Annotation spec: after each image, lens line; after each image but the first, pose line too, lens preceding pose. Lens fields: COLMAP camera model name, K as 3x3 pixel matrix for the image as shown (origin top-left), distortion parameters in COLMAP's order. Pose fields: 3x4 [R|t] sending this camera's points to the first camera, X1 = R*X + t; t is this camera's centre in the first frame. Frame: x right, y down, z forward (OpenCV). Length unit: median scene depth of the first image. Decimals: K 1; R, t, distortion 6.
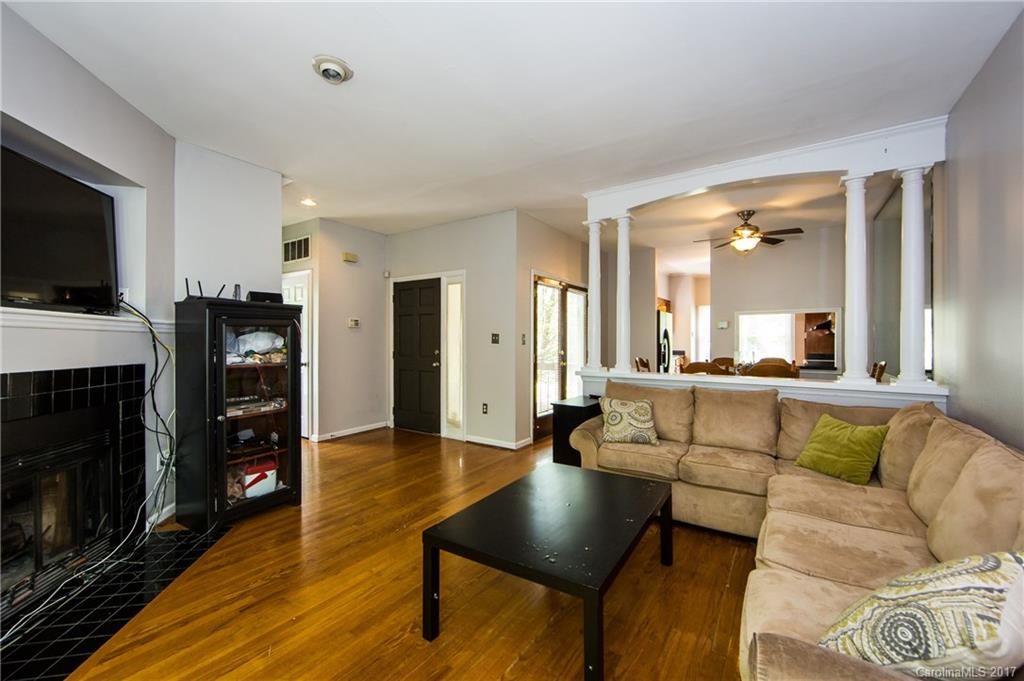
lens RADIAL K [[413.0, 0, 508.3], [0, 413.0, 341.8], [0, 0, 1]] dist [-0.000028, 0.000082]
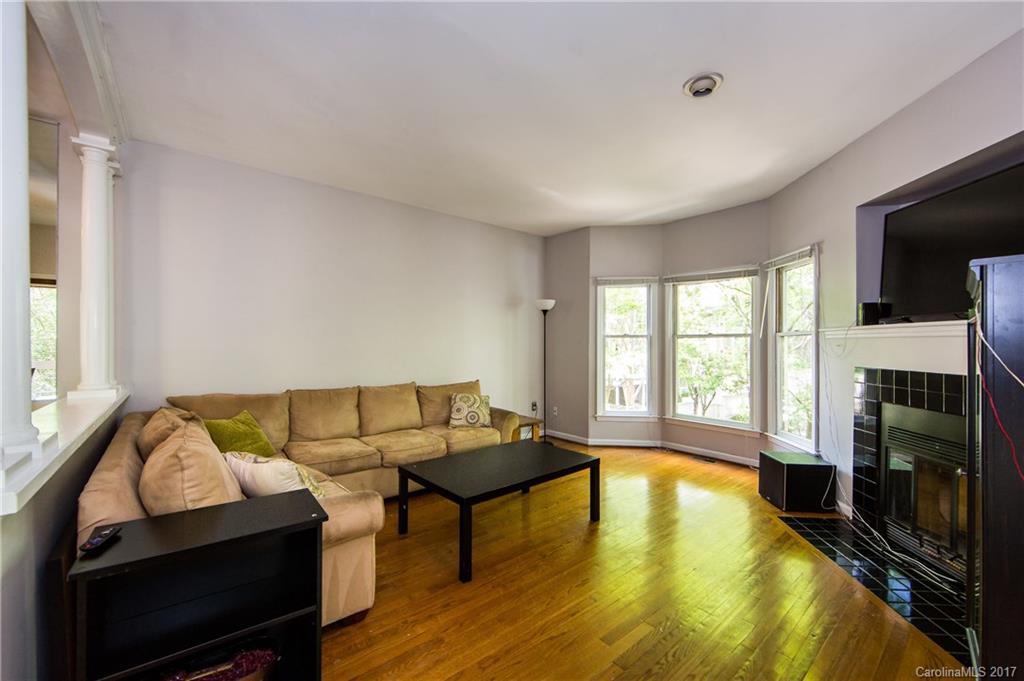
lens RADIAL K [[413.0, 0, 508.3], [0, 413.0, 341.8], [0, 0, 1]] dist [-0.000028, 0.000082]
pose [[-0.957277, 0.004941, 0.289131, -0.240240], [0.002972, 0.999969, -0.007251, -0.011230], [-0.289158, -0.006082, -0.957262, 2.024971]]
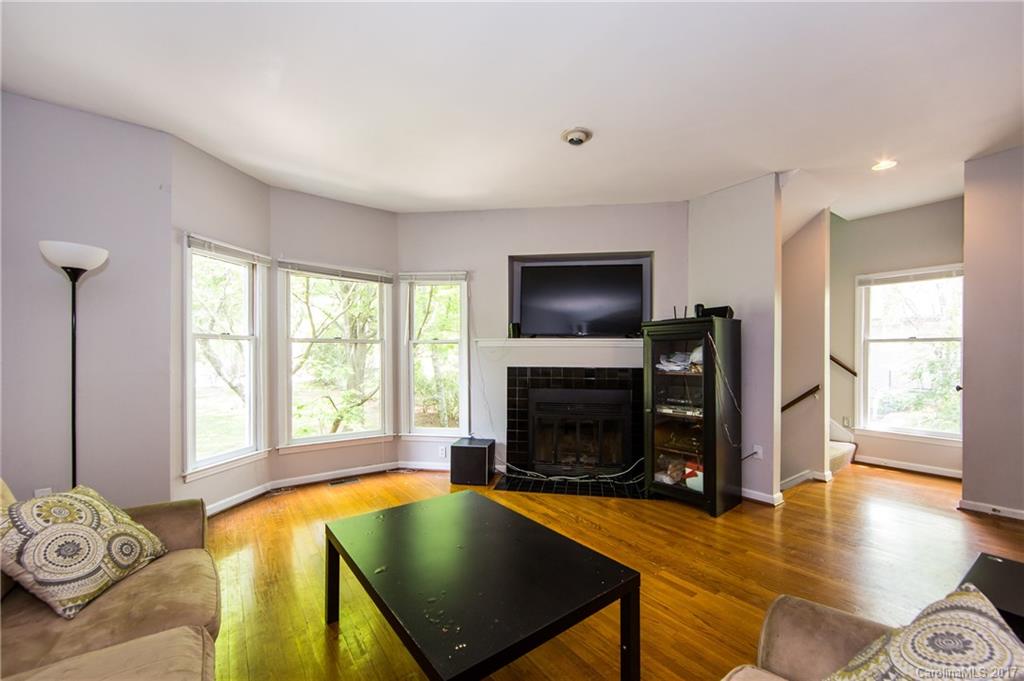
lens RADIAL K [[416.2, 0, 536.0], [0, 416.2, 351.1], [0, 0, 1]] dist [0.000263, 0.000007]
pose [[-0.302906, -0.001889, -0.953019, 0.794223], [-0.002709, 0.999996, -0.001121, -0.006757], [0.953017, 0.002242, -0.302909, 1.204292]]
